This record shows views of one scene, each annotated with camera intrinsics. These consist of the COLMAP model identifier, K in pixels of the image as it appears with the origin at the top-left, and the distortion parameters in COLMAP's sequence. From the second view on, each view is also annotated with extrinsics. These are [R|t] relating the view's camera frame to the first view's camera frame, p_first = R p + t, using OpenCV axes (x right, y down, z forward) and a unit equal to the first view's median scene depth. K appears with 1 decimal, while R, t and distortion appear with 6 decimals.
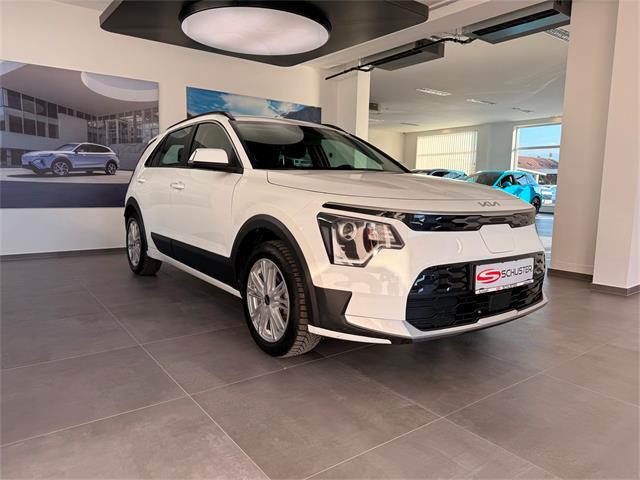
lens RADIAL K [[452.1, 0, 322.3], [0, 452.1, 235.9], [0, 0, 1]] dist [0.076014, -0.121826]
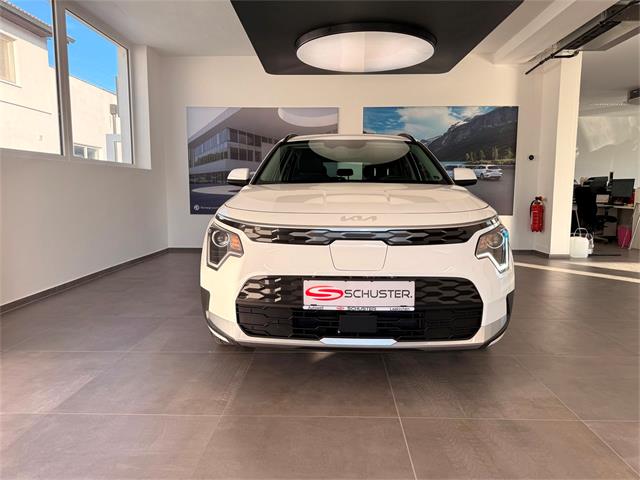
lens RADIAL K [[452.1, 0, 322.3], [0, 452.1, 235.9], [0, 0, 1]] dist [0.076014, -0.121826]
pose [[0.783803, 0.042840, -0.619530, 0.877847], [-0.053819, 0.998550, 0.000960, -0.030409], [0.618673, 0.032590, 0.784972, 0.230754]]
